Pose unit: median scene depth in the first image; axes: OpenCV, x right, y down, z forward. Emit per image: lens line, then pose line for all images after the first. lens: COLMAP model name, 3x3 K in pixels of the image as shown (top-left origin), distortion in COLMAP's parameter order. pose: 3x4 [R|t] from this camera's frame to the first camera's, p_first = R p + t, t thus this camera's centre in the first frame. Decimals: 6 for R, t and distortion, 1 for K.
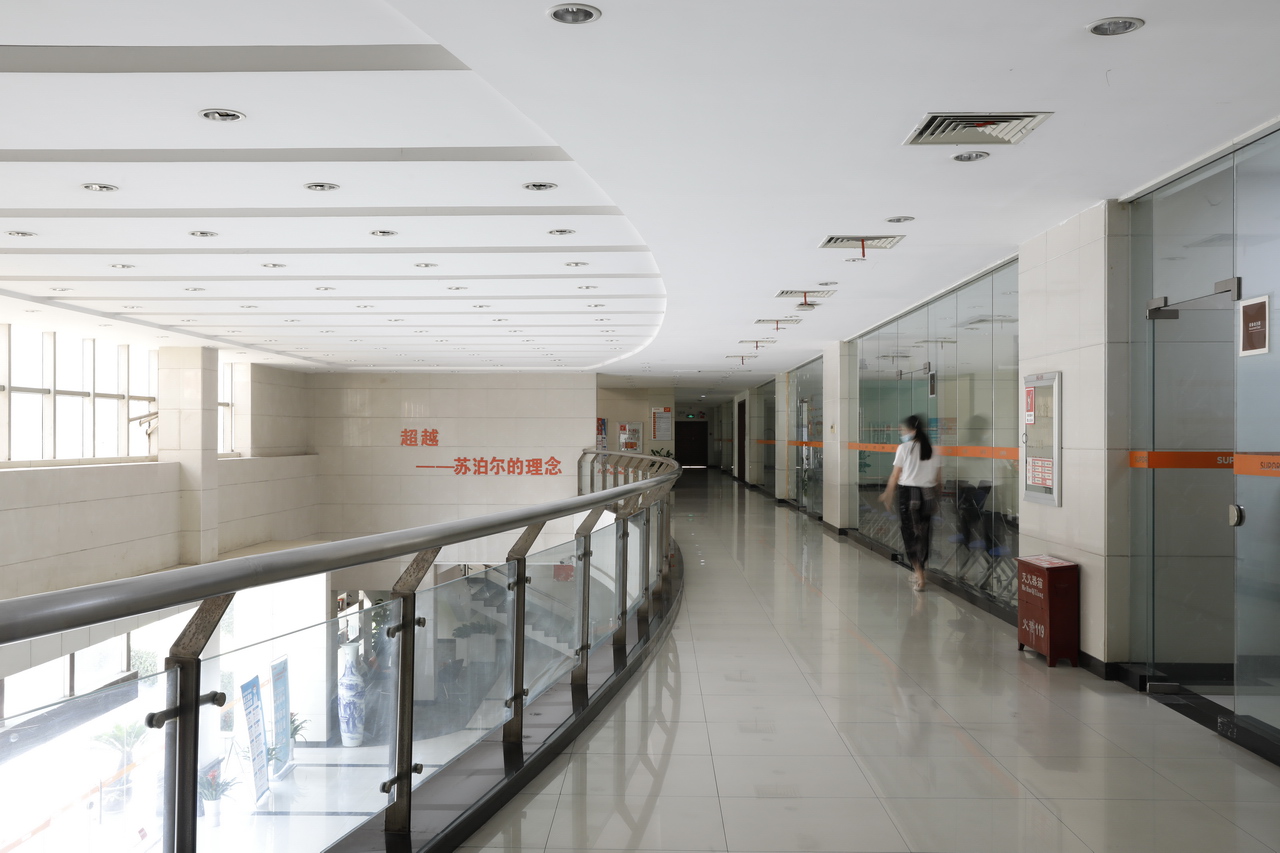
lens RADIAL K [[1300.1, 0, 635.5], [0, 1300.1, 423.8], [0, 0, 1]] dist [0.014210, 0.000000]
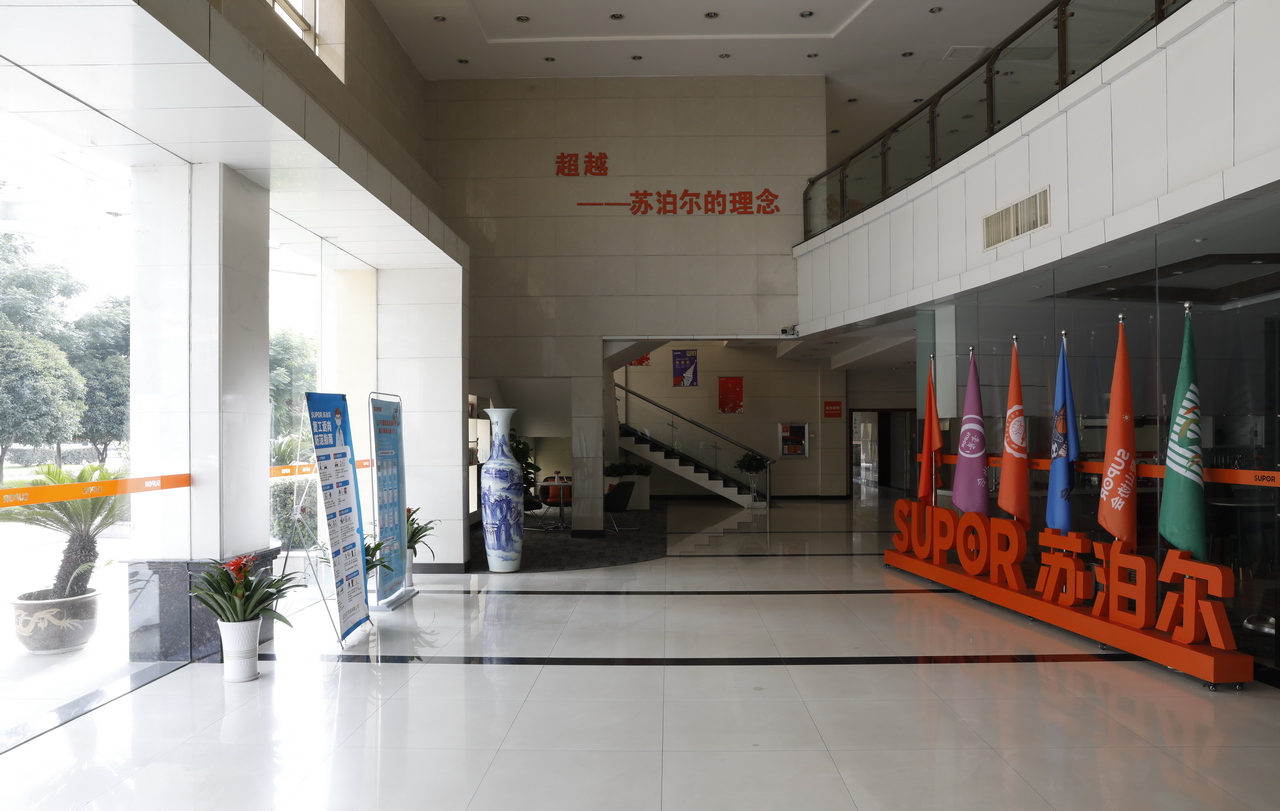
lens RADIAL K [[942.3, 0, 646.5], [0, 942.3, 413.3], [0, 0, 1]] dist [-0.077261, 0.002239]
pose [[0.999977, -0.006801, -0.000310, -0.152980], [0.006795, 0.999815, -0.017985, 0.185063], [0.000433, 0.017982, 0.999838, 0.564826]]
